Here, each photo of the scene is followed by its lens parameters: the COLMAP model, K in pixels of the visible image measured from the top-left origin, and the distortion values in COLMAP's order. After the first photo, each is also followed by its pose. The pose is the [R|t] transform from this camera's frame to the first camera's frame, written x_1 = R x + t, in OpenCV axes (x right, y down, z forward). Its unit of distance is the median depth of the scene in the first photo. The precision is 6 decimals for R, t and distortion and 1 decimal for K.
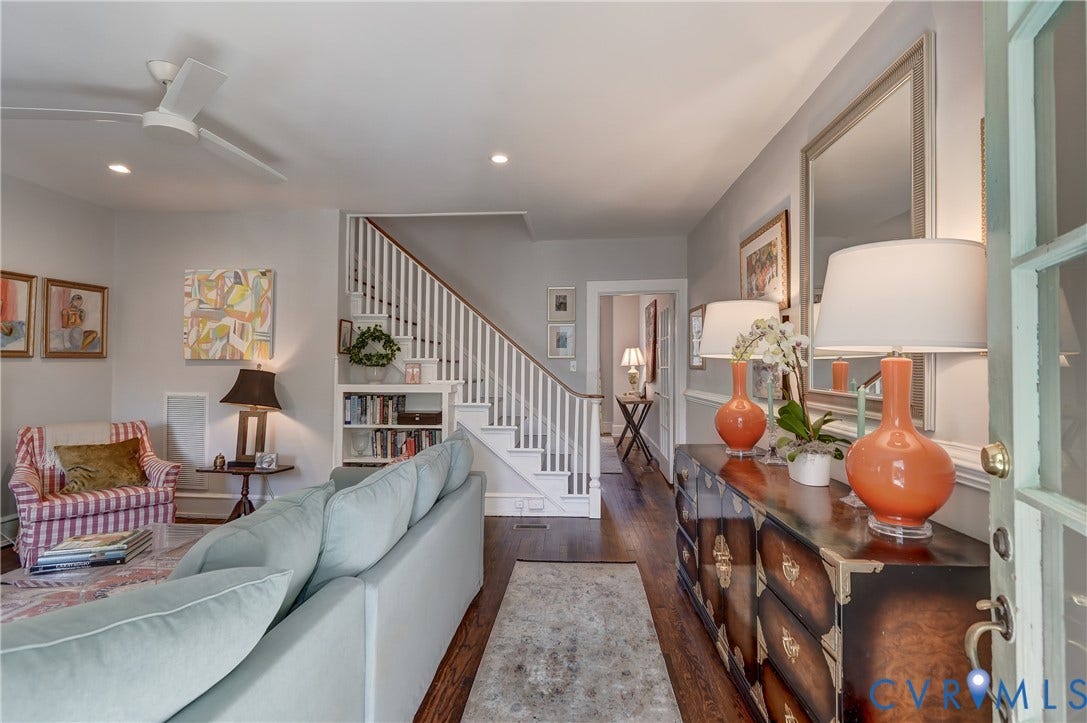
lens RADIAL K [[498.4, 0, 541.8], [0, 498.4, 359.5], [0, 0, 1]] dist [-0.001341, 0.000782]
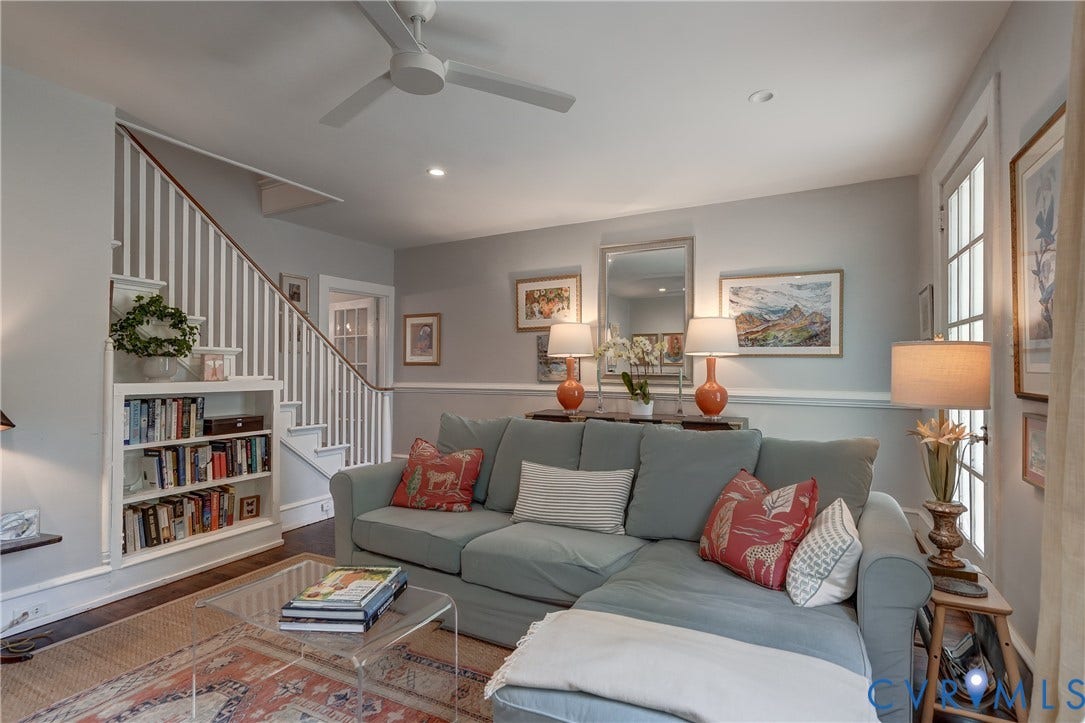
lens RADIAL K [[515.2, 0, 549.5], [0, 515.2, 365.4], [0, 0, 1]] dist [0.000506, 0.000277]
pose [[0.405510, 0.007926, 0.914056, -0.810655], [-0.011308, 0.999929, -0.003653, 0.023939], [-0.914021, -0.008855, 0.405571, 0.236569]]
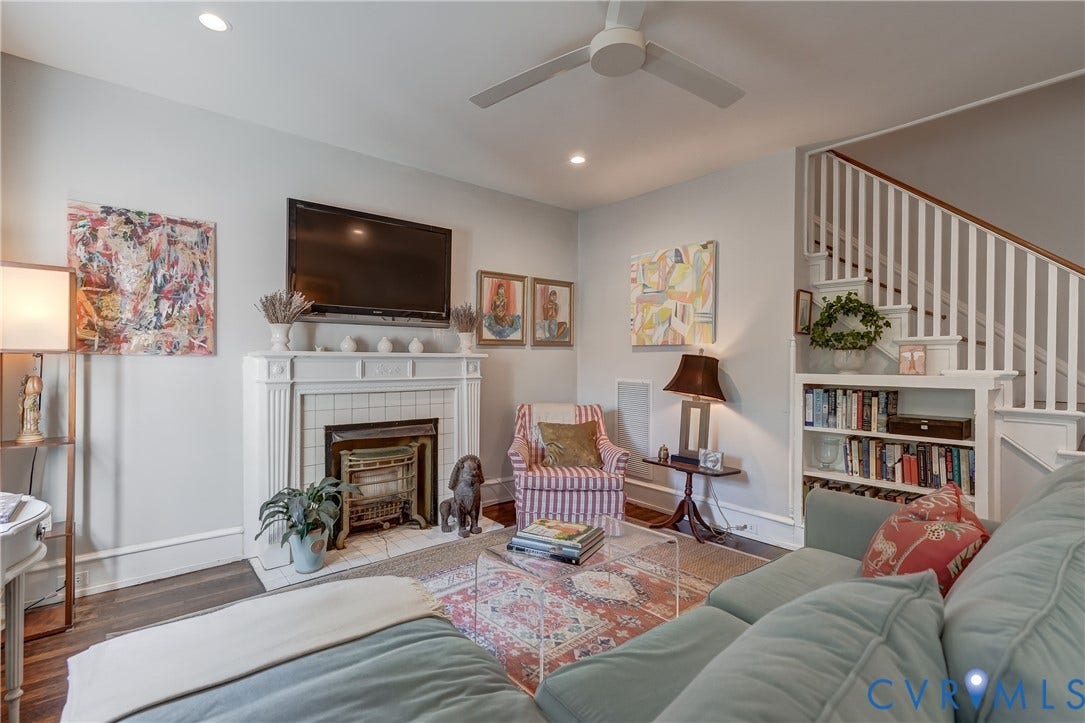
lens RADIAL K [[497.4, 0, 540.8], [0, 497.4, 359.5], [0, 0, 1]] dist [-0.001341, 0.000782]
pose [[0.696844, -0.003468, -0.717215, -0.134549], [0.009528, 0.999945, 0.004421, 0.021820], [0.717160, -0.009915, 0.696838, 0.182481]]
